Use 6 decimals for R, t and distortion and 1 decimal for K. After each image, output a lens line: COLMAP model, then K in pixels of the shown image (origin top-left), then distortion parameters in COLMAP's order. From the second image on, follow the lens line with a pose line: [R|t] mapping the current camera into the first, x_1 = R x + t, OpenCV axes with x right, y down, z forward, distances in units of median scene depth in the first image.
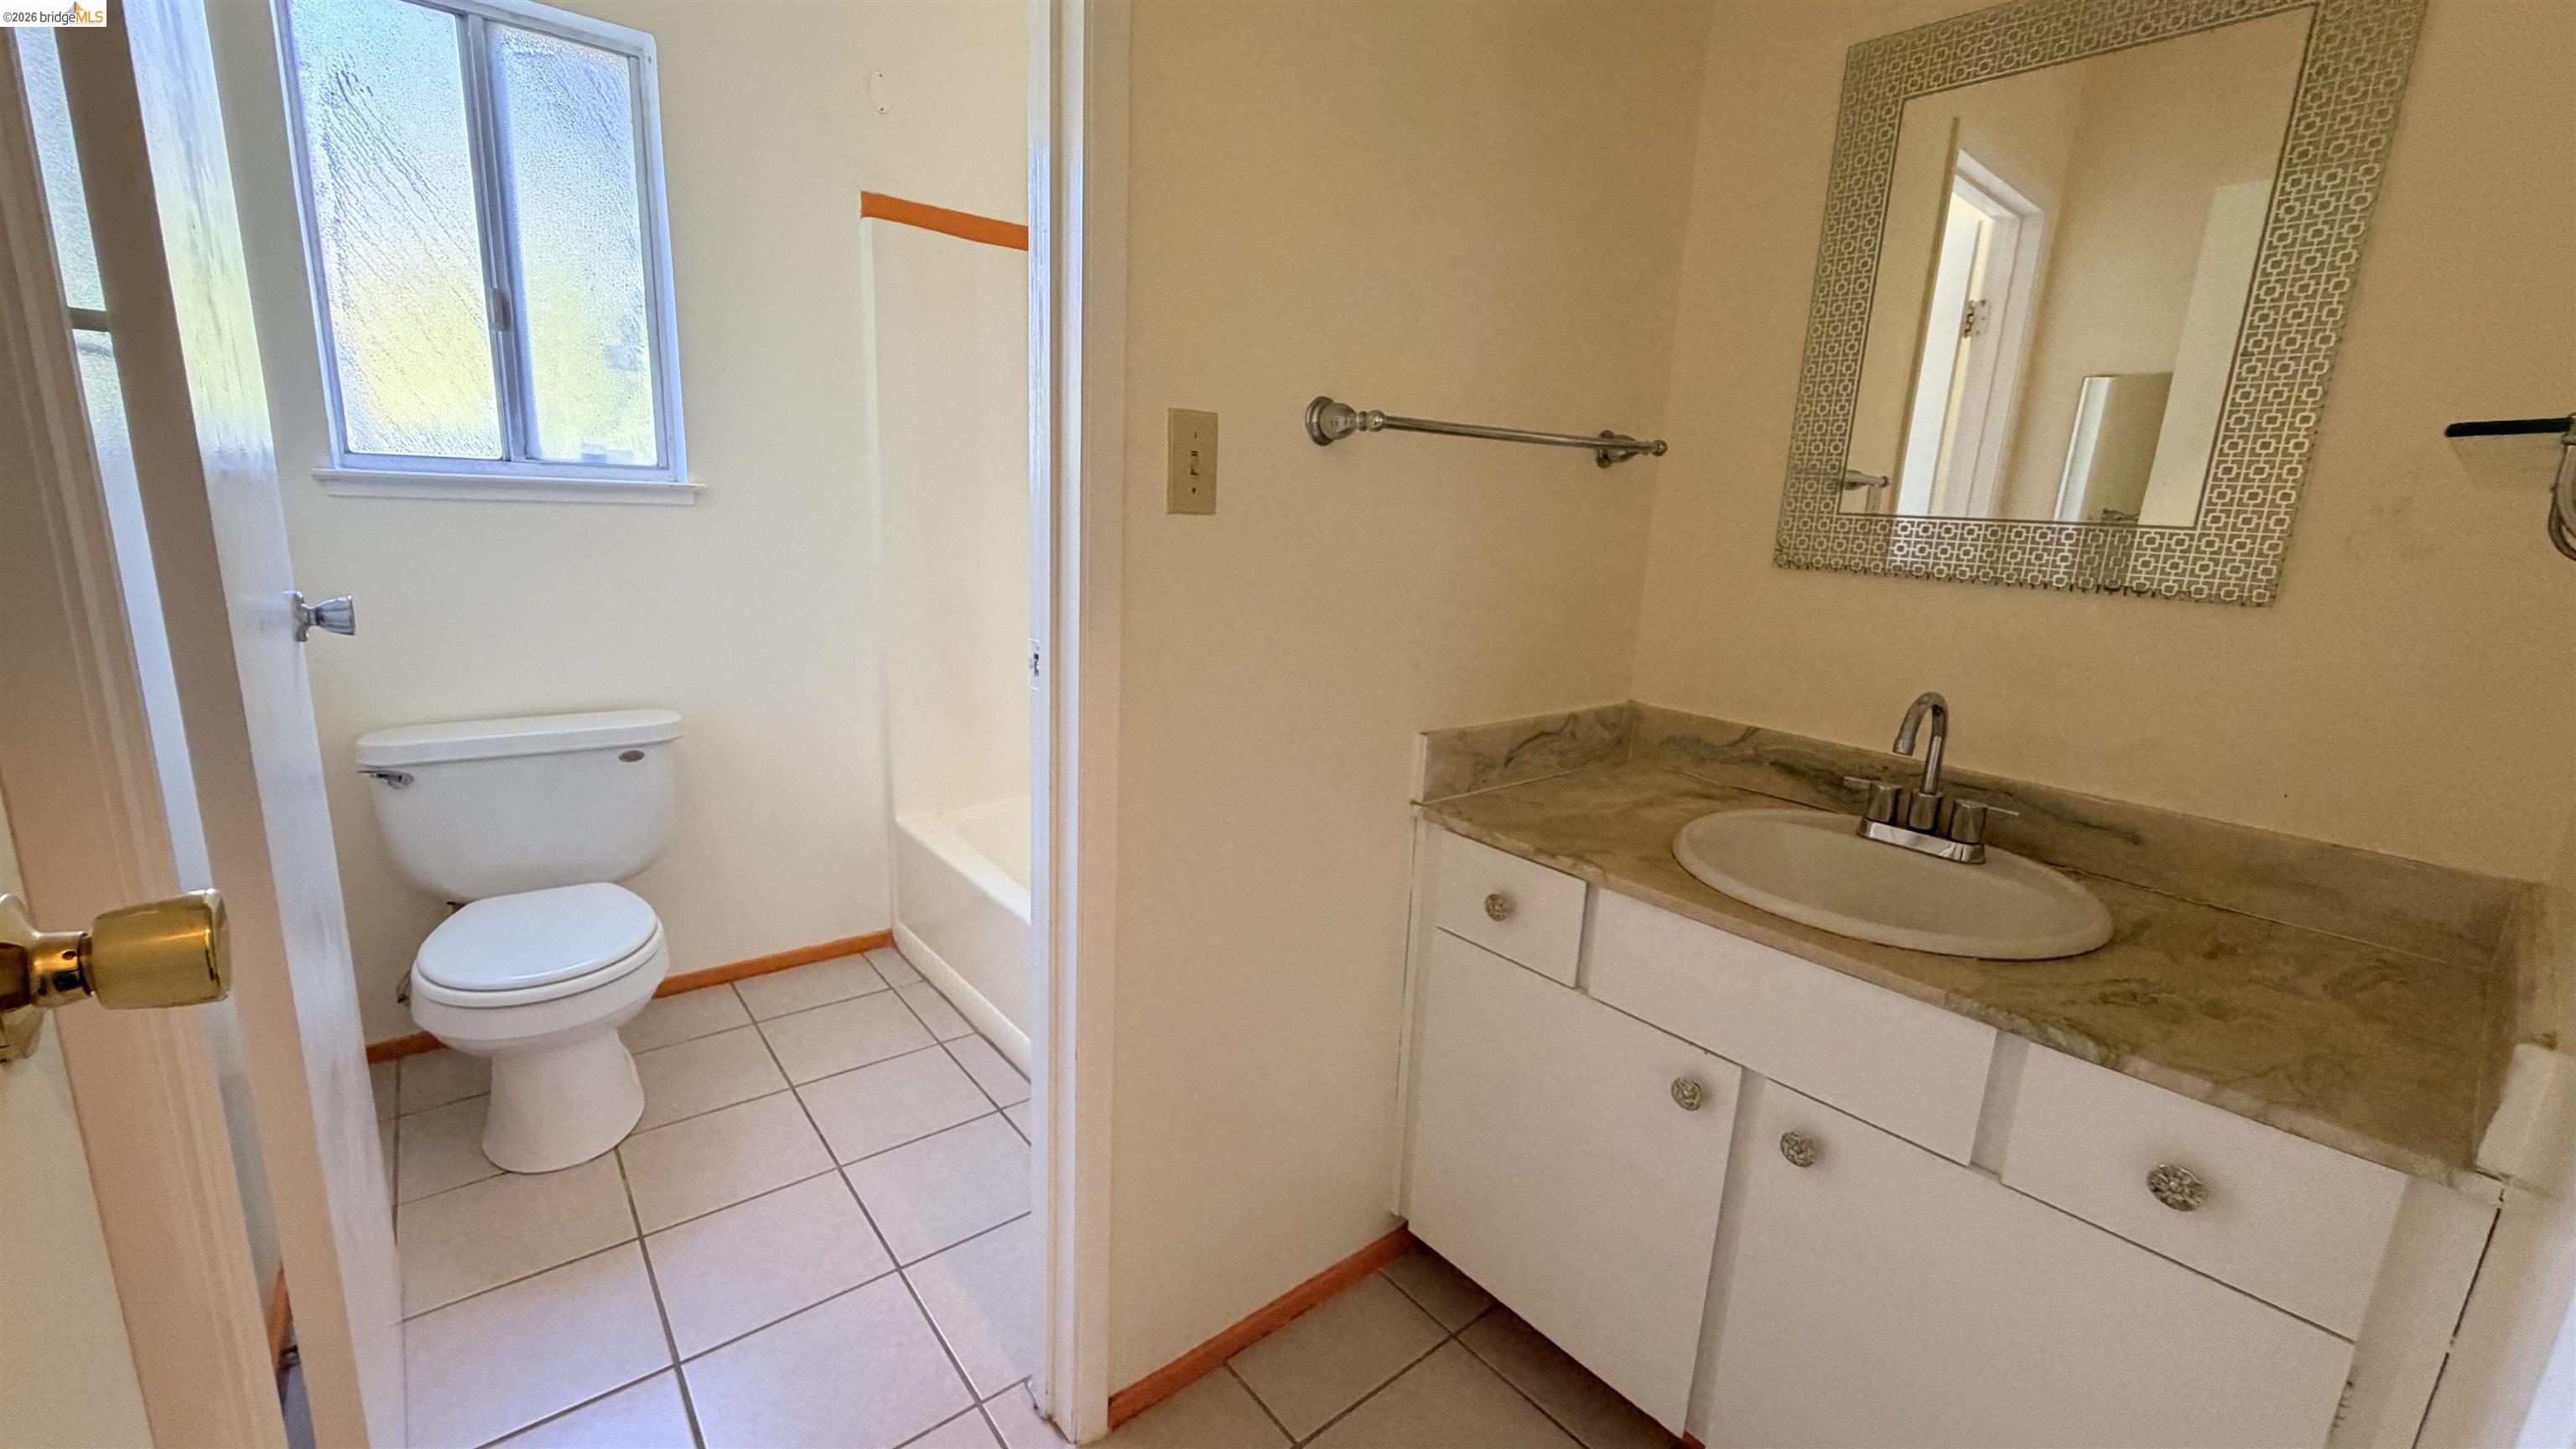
lens RADIAL K [[1024.3, 0, 1283.8], [0, 1024.3, 728.7], [0, 0, 1]] dist [-0.002202, 0.000640]
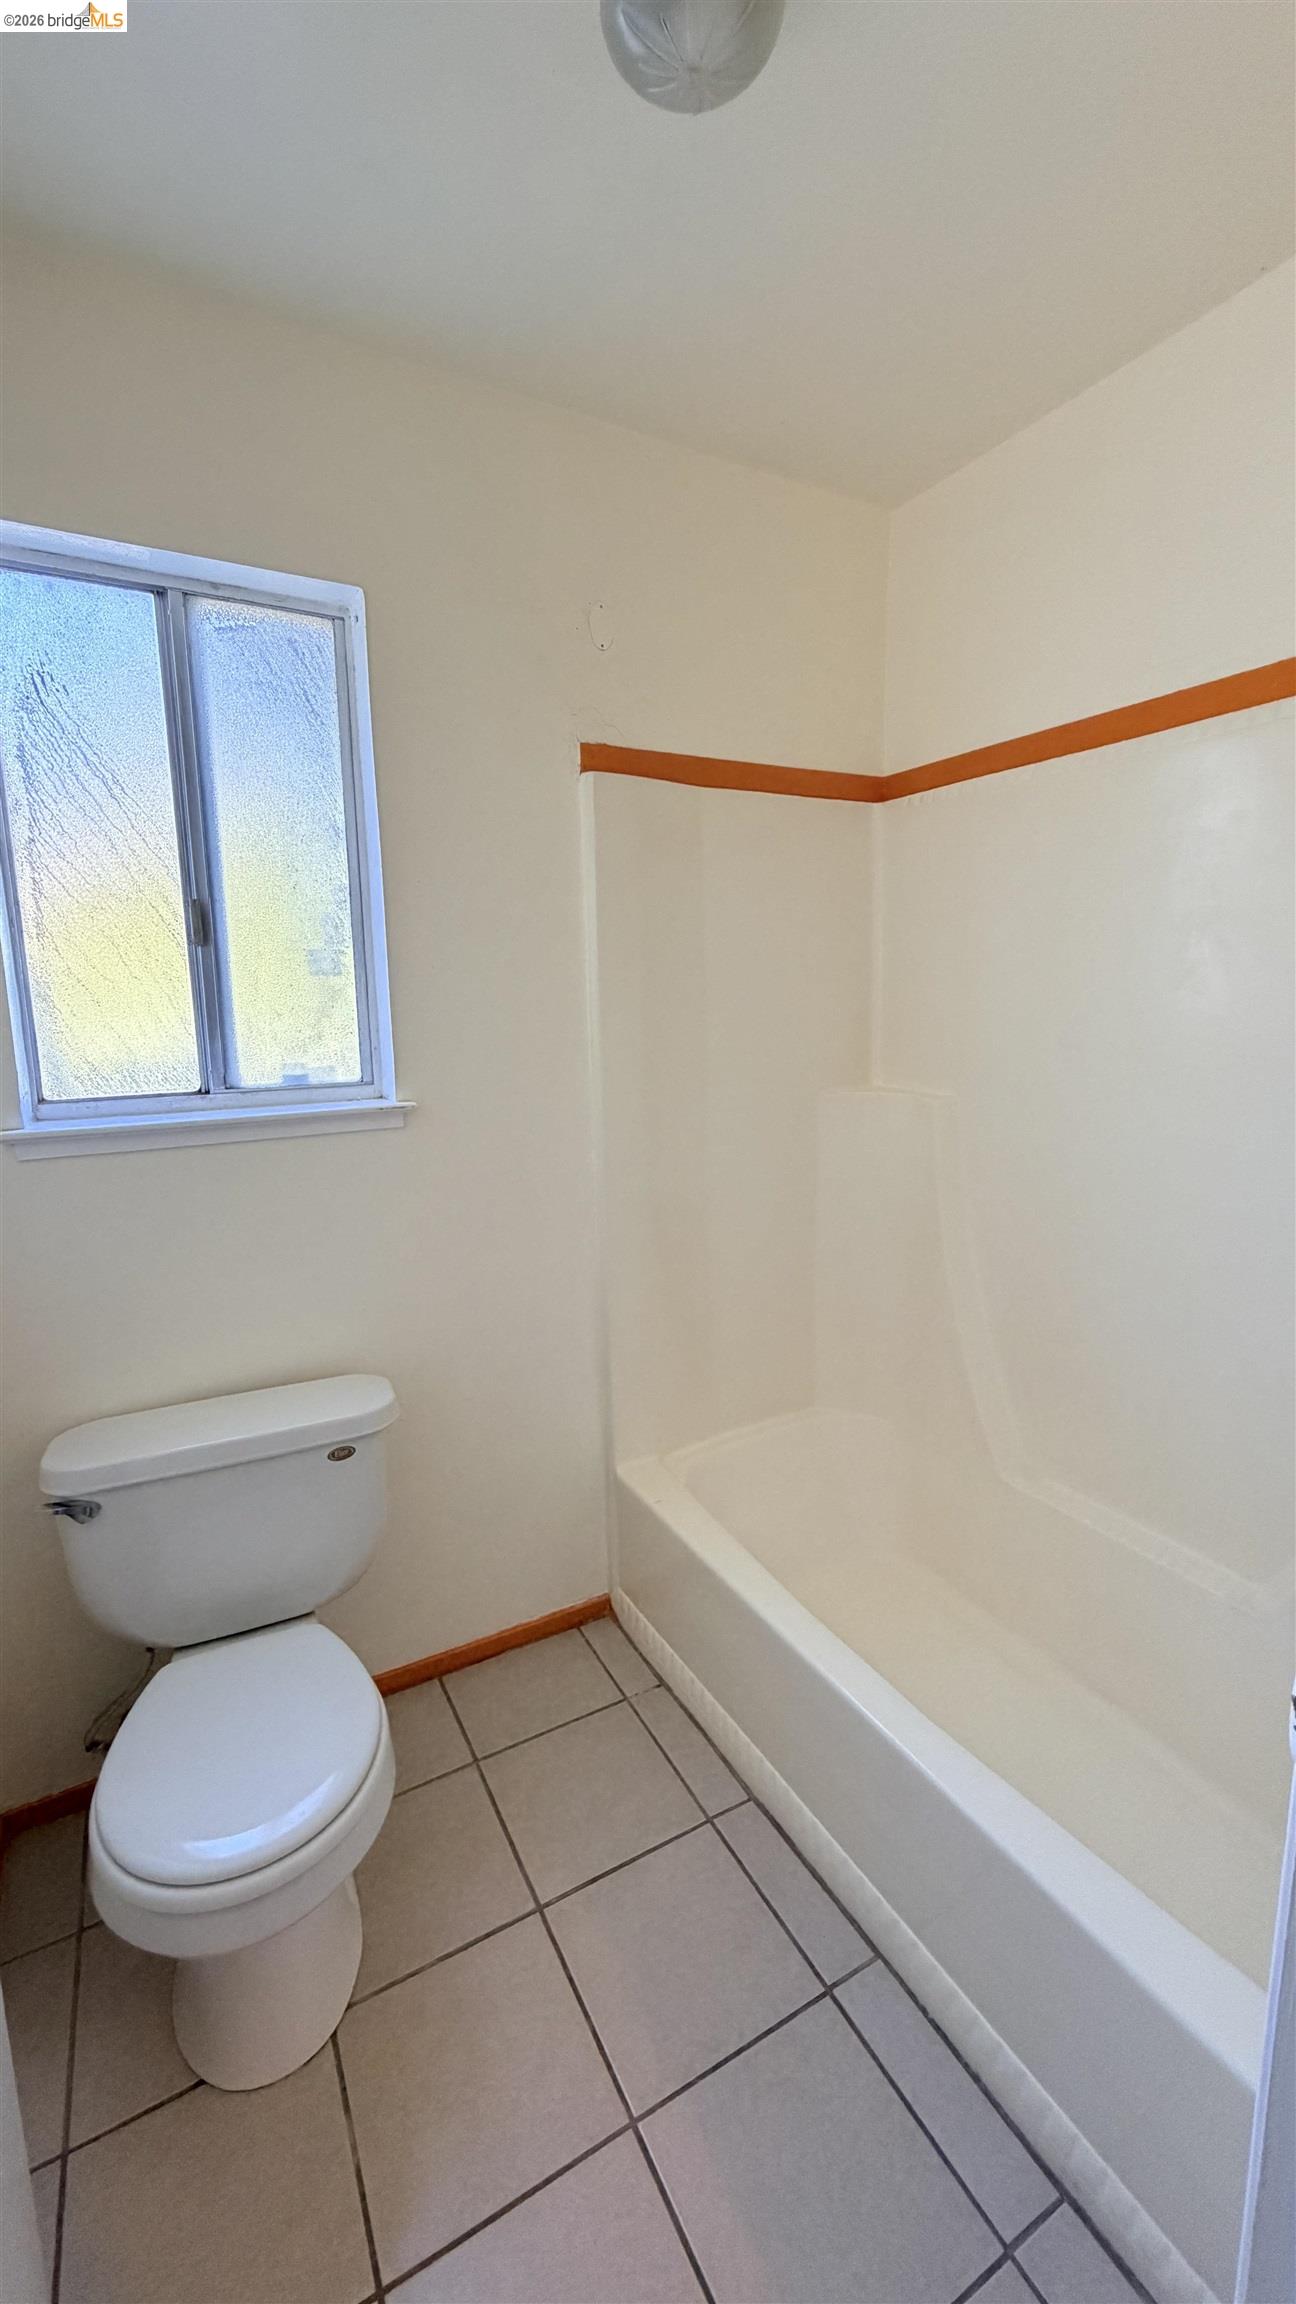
lens RADIAL K [[916.1, 0, 657.1], [0, 916.1, 1151.2], [0, 0, 1]] dist [-0.002202, 0.000640]
pose [[0.981387, -0.034087, -0.188993, -0.260678], [0.023710, 0.998098, -0.056900, -0.172199], [0.190573, 0.051360, 0.980329, 0.344073]]
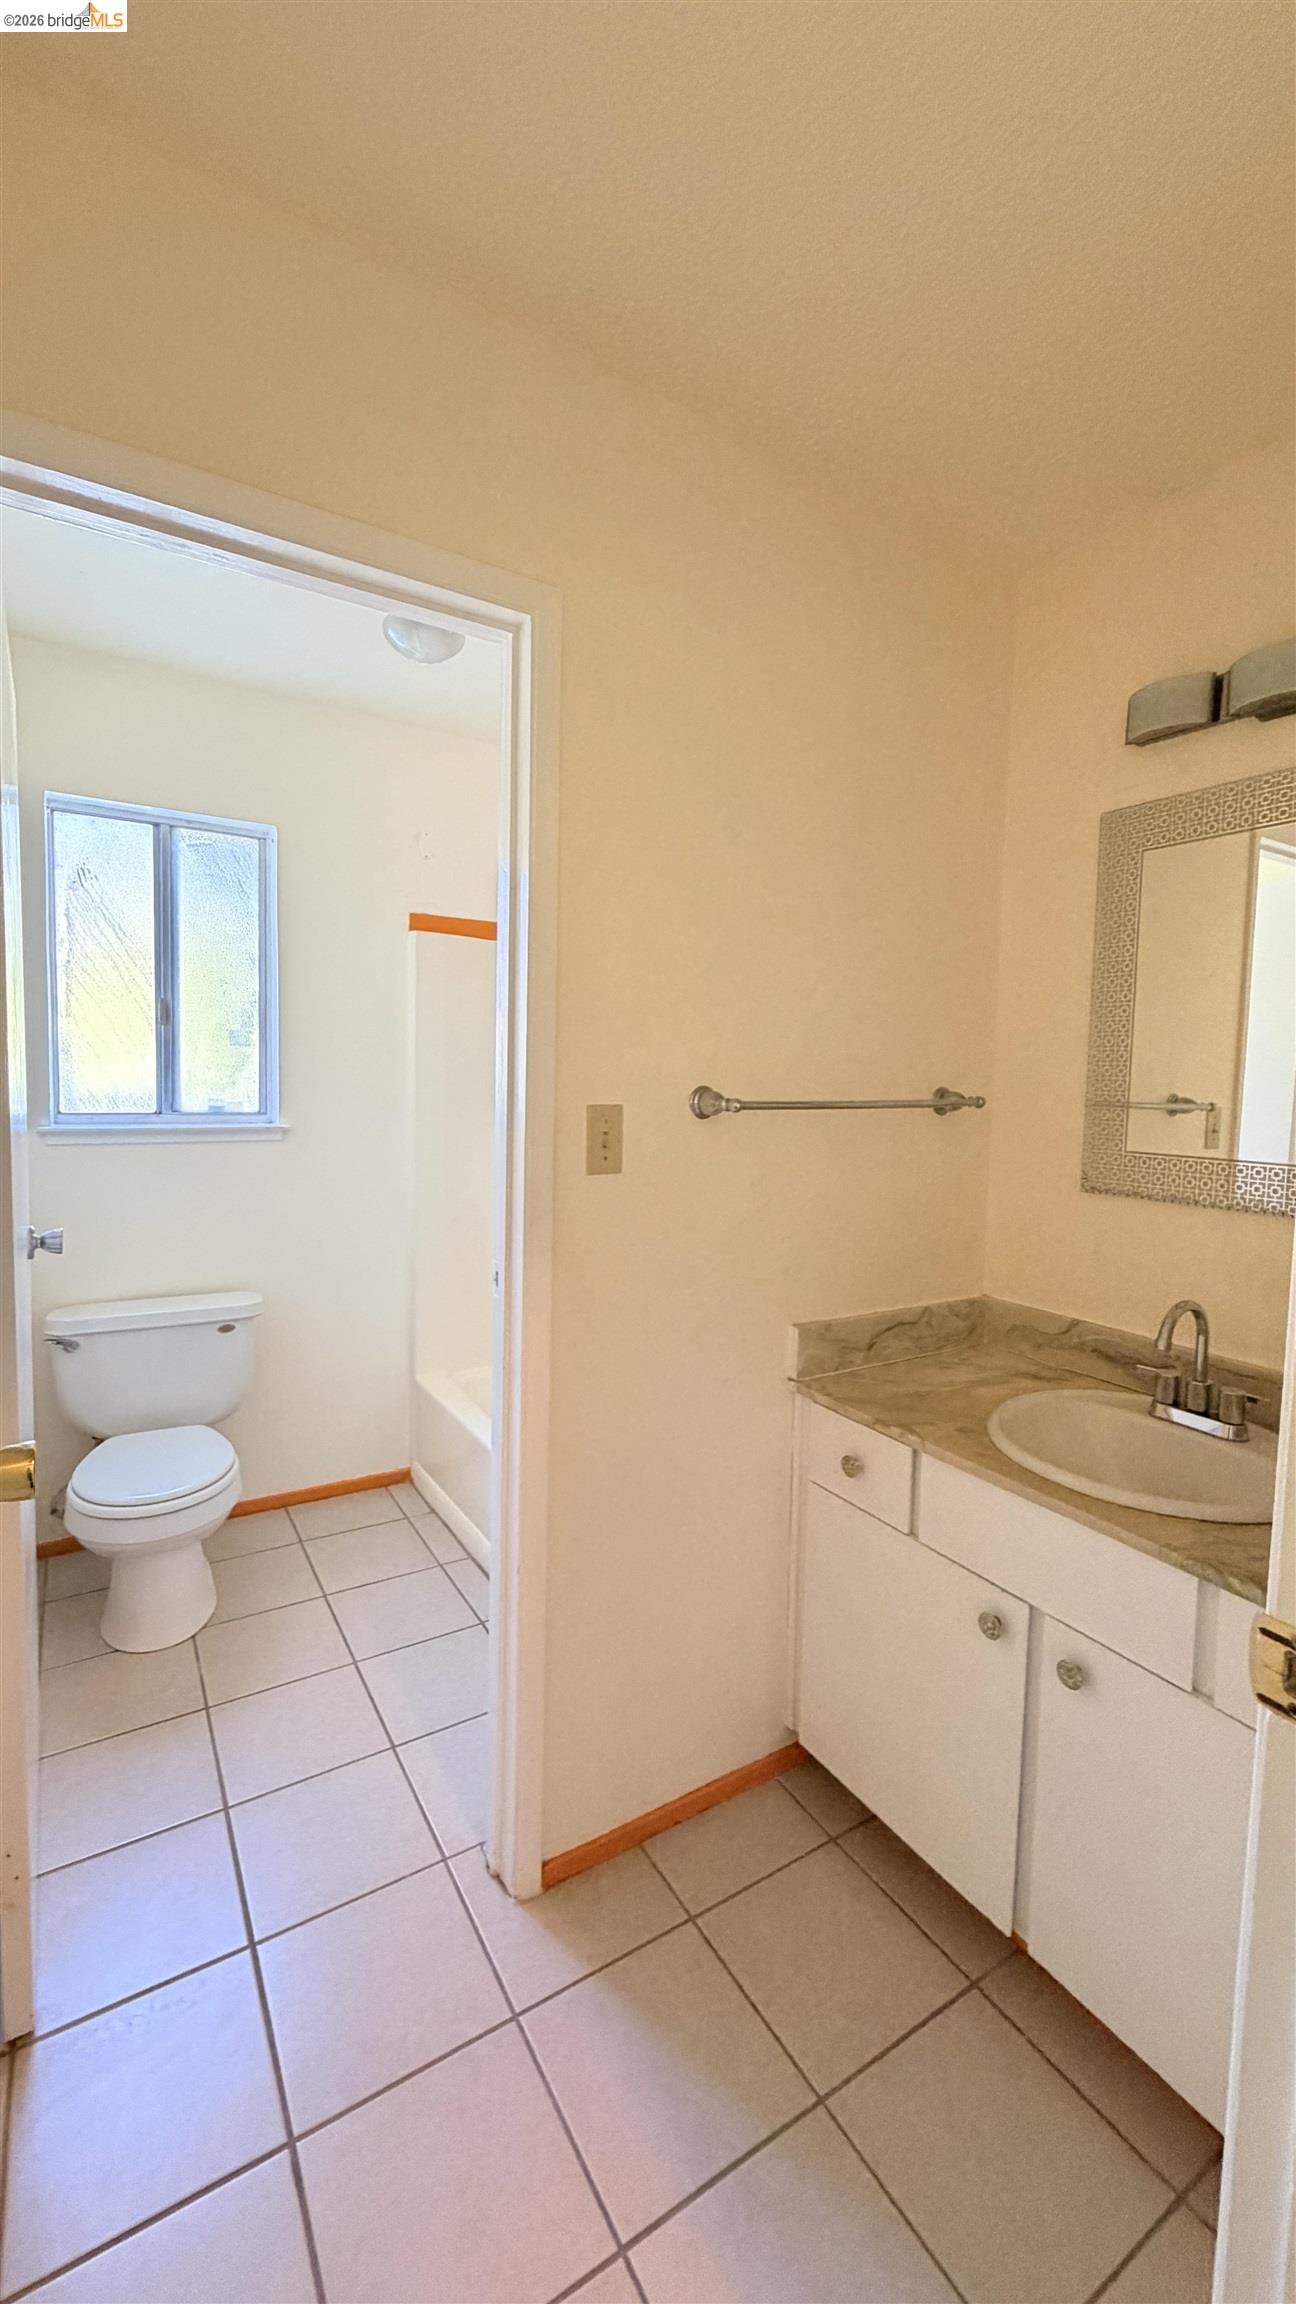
lens RADIAL K [[916.1, 0, 652.3], [0, 916.1, 1151.3], [0, 0, 1]] dist [-0.002202, 0.000640]
pose [[0.990896, -0.015384, -0.133749, 0.086296], [-0.004446, 0.989169, -0.146711, -0.031361], [0.134558, 0.145970, 0.980095, -0.144791]]
